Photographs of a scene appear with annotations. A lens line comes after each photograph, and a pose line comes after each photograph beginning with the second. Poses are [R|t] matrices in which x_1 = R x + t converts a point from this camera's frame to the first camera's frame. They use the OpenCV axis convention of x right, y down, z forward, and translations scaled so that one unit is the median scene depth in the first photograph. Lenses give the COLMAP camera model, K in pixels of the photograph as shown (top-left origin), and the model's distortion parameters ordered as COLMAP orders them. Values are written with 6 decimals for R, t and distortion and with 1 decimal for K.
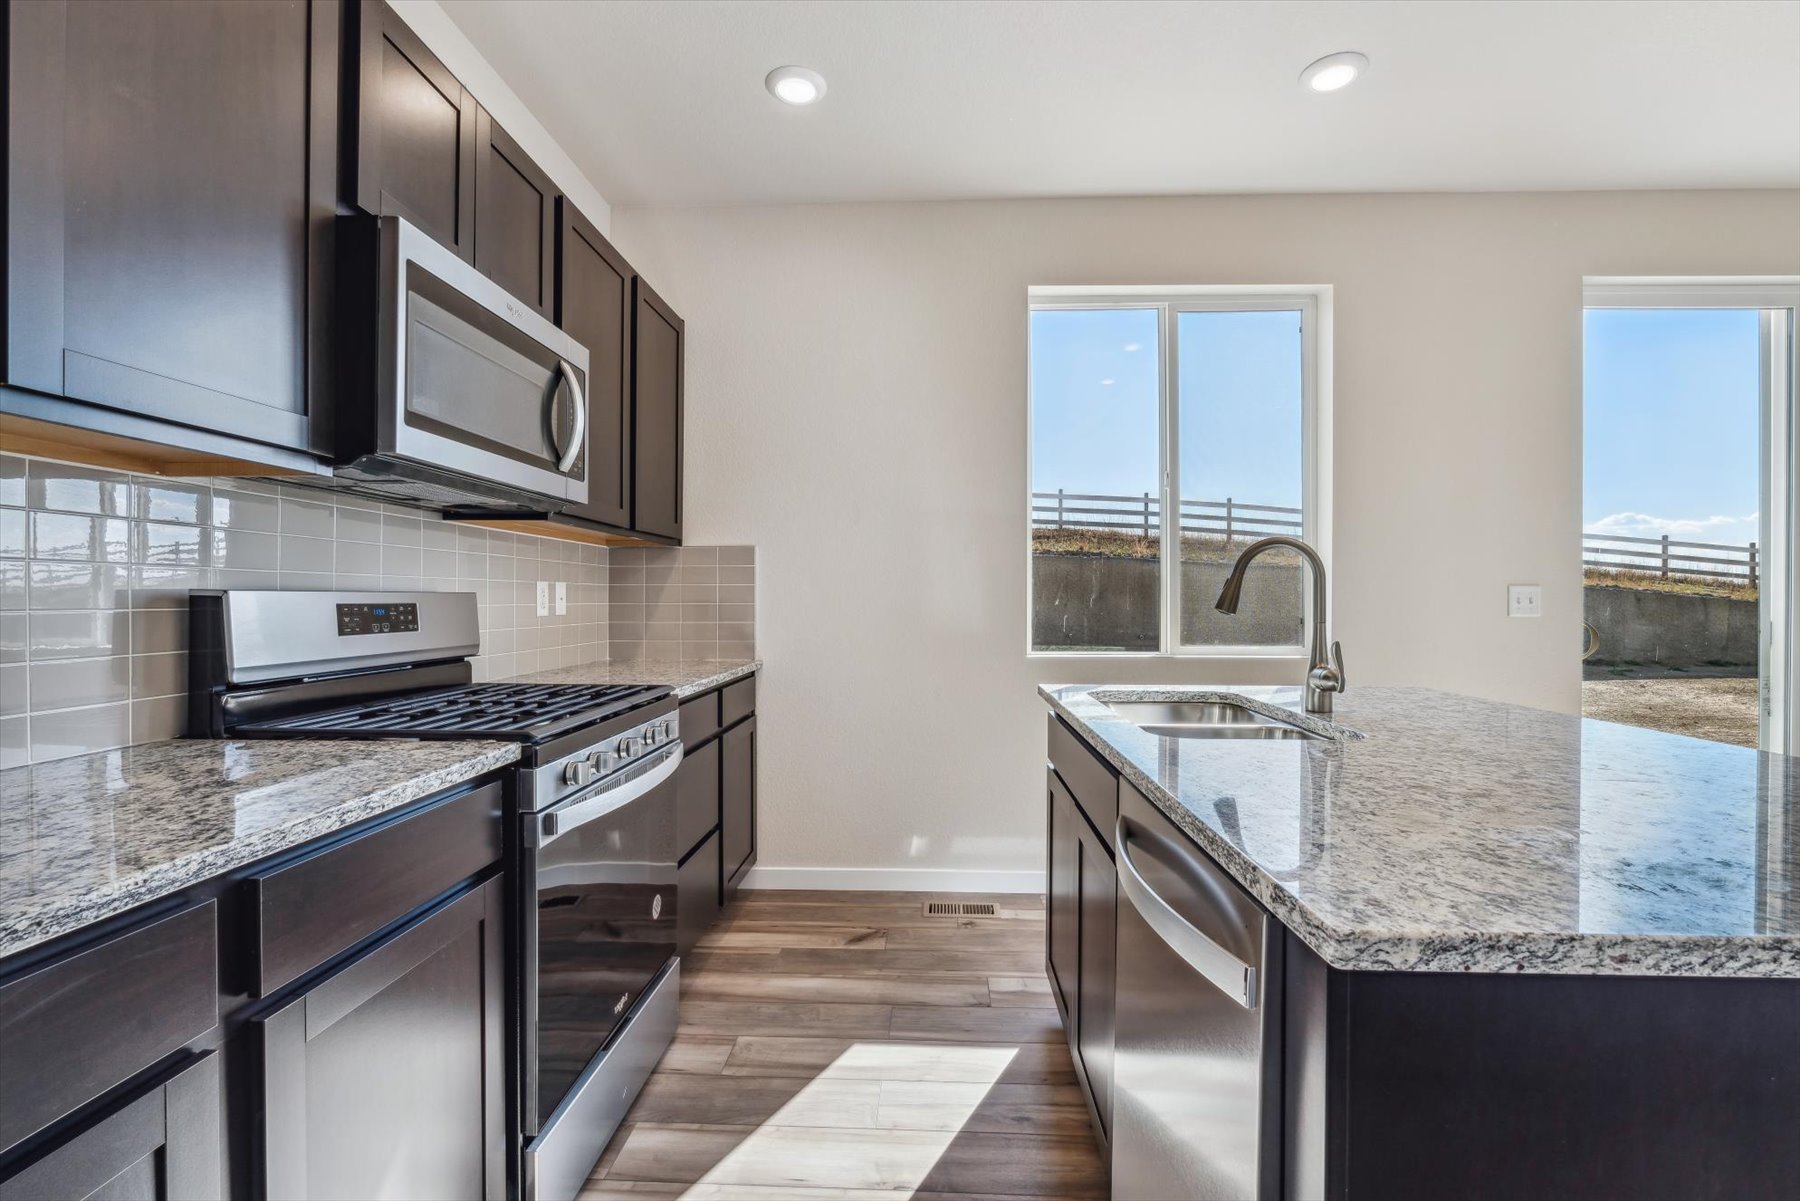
lens RADIAL K [[801.7, 0, 929.1], [0, 801.7, 609.3], [0, 0, 1]] dist [-0.008575, -0.000455]
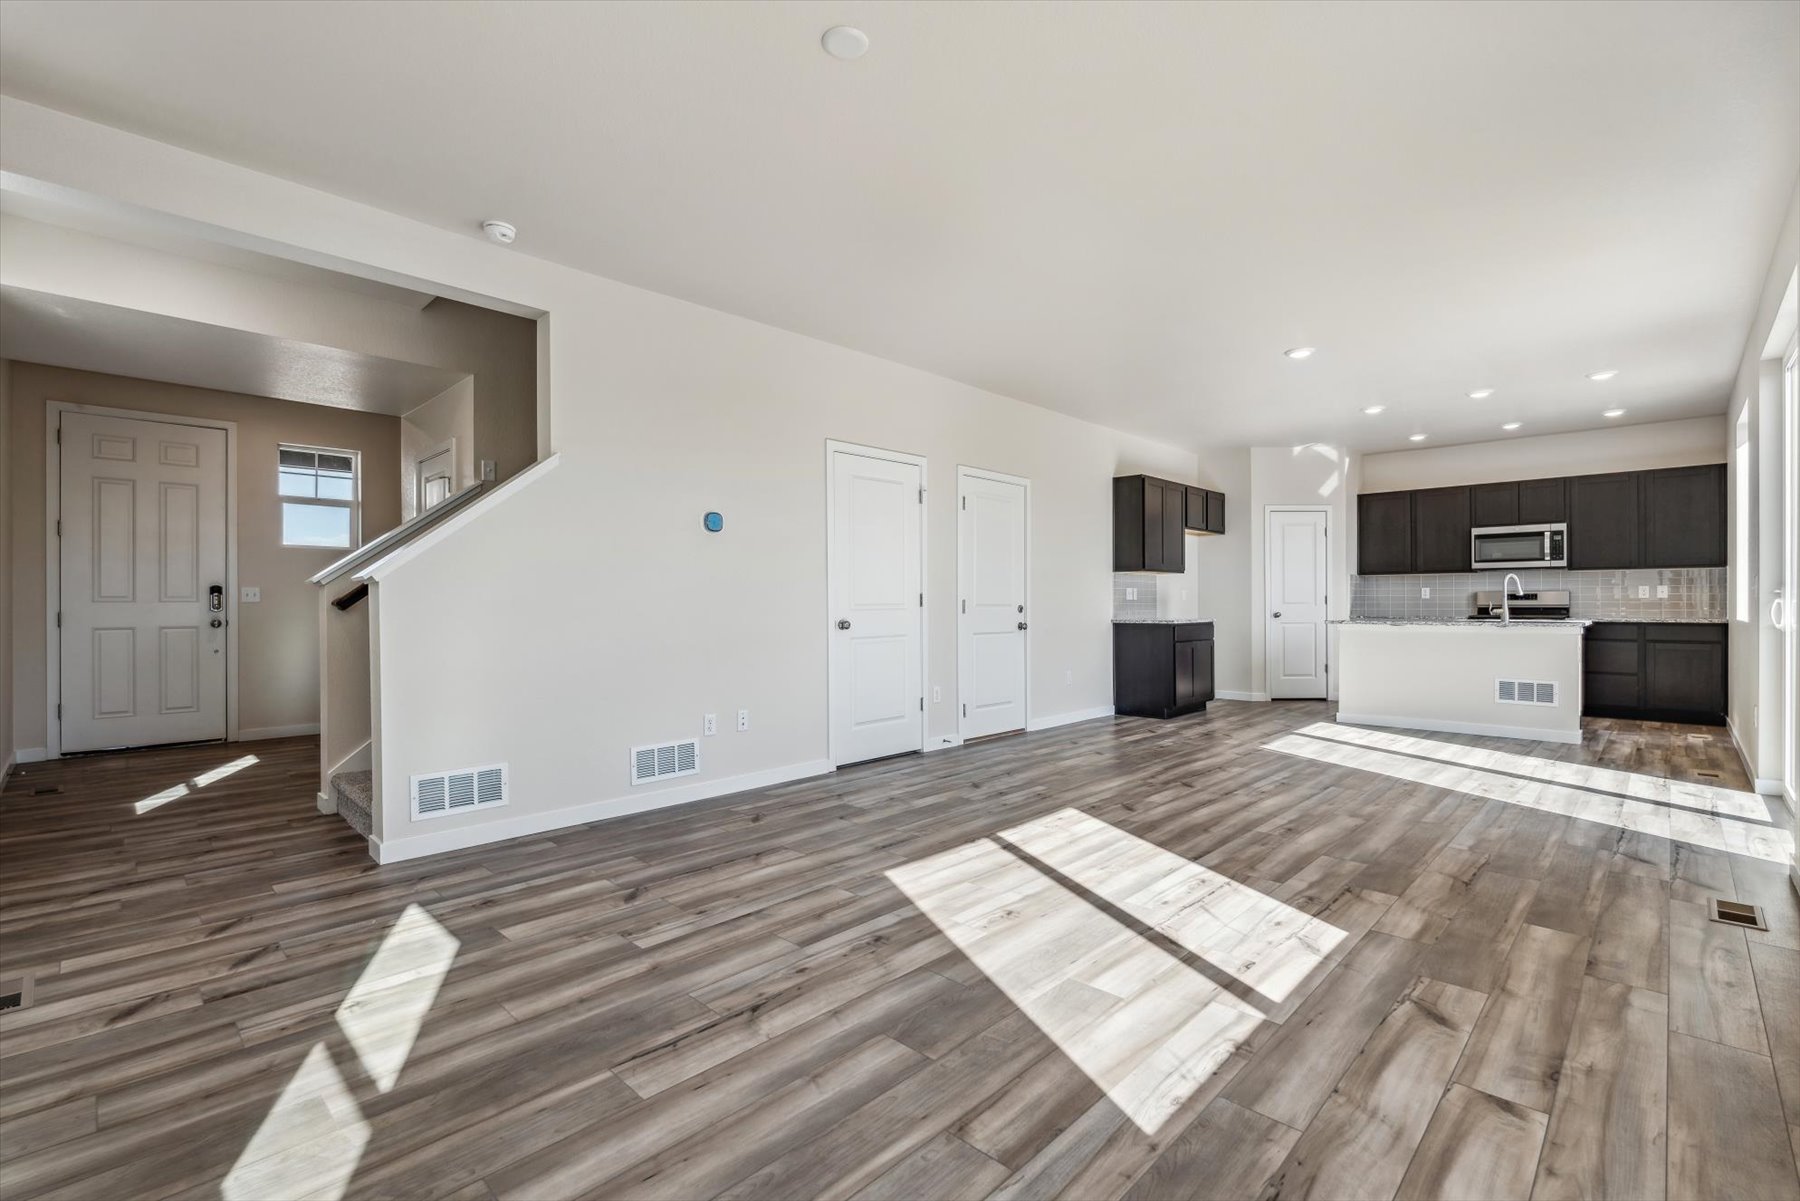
lens RADIAL K [[801.7, 0, 906.5], [0, 801.7, 602.0], [0, 0, 1]] dist [-0.008575, -0.000455]
pose [[-0.671889, -0.002763, -0.740647, 3.486206], [-0.009105, 0.999948, 0.004530, 0.035318], [0.740596, 0.009787, -0.671879, 0.997523]]
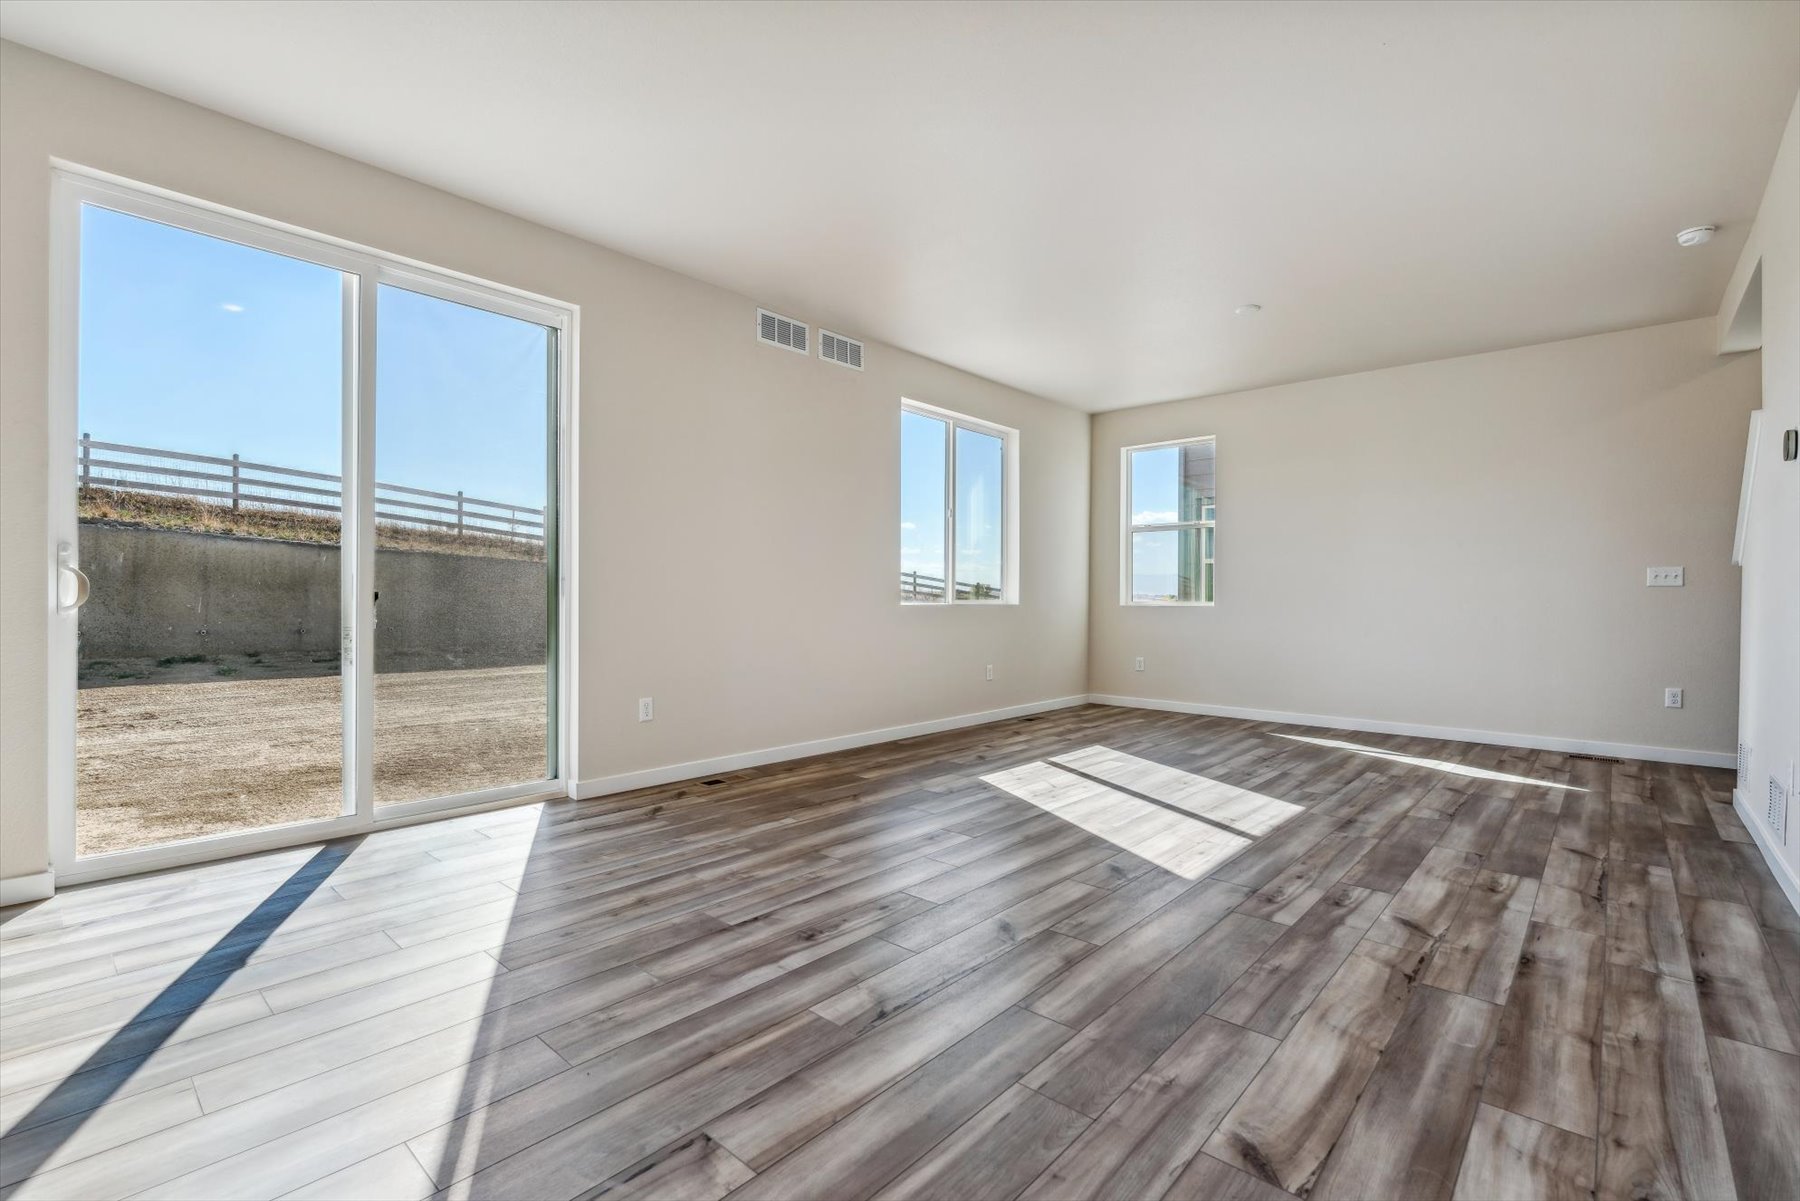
lens RADIAL K [[801.7, 0, 902.7], [0, 801.7, 599.3], [0, 0, 1]] dist [-0.008575, -0.000455]
pose [[0.646391, -0.001137, 0.763005, 0.909607], [0.006269, 0.999973, -0.003820, 0.073809], [-0.762980, 0.007252, 0.646381, -0.265452]]
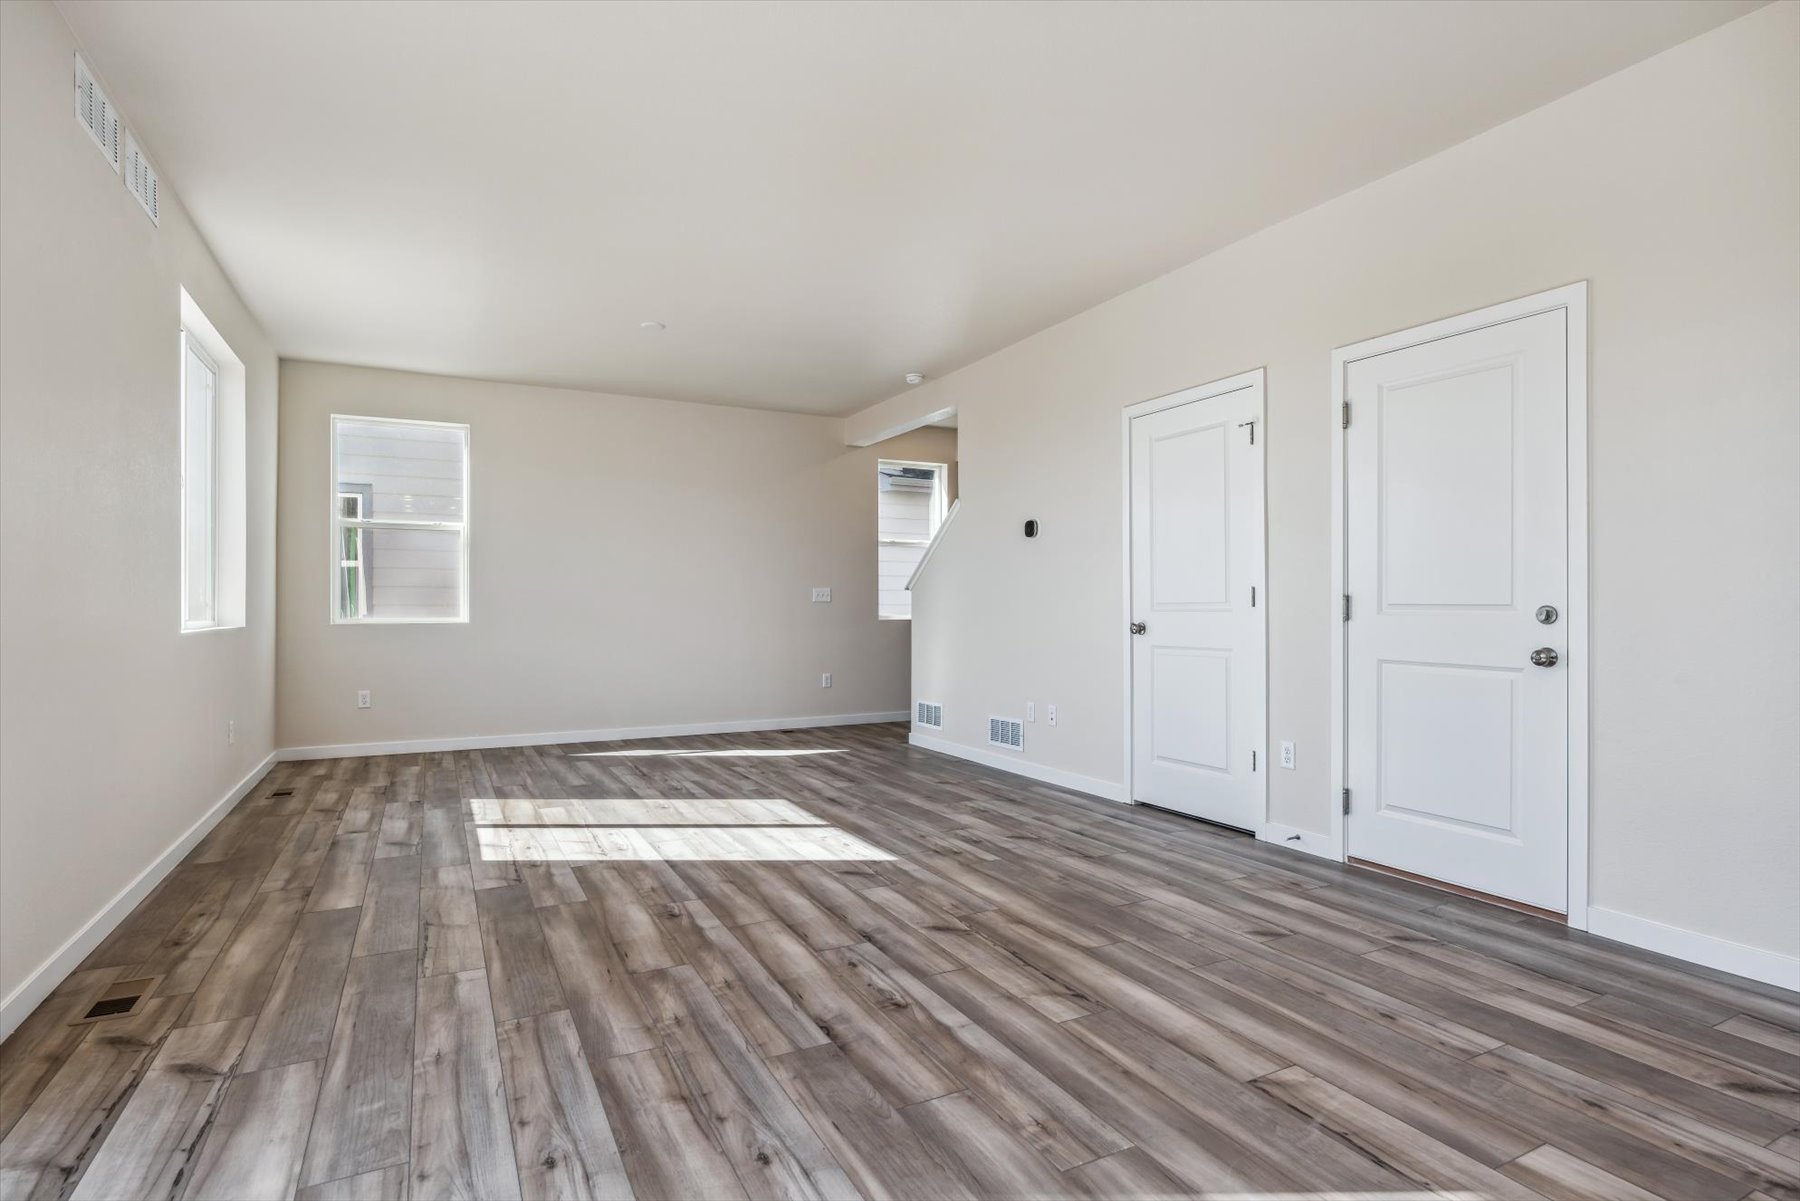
lens RADIAL K [[911.9, 0, 903.3], [0, 911.9, 600.1], [0, 0, 1]] dist [-0.010012, 0.002652]
pose [[-0.487788, 0.003305, 0.872956, 0.715754], [0.010852, 0.999939, 0.002278, 0.035277], [-0.872895, 0.010585, -0.487794, 0.854436]]
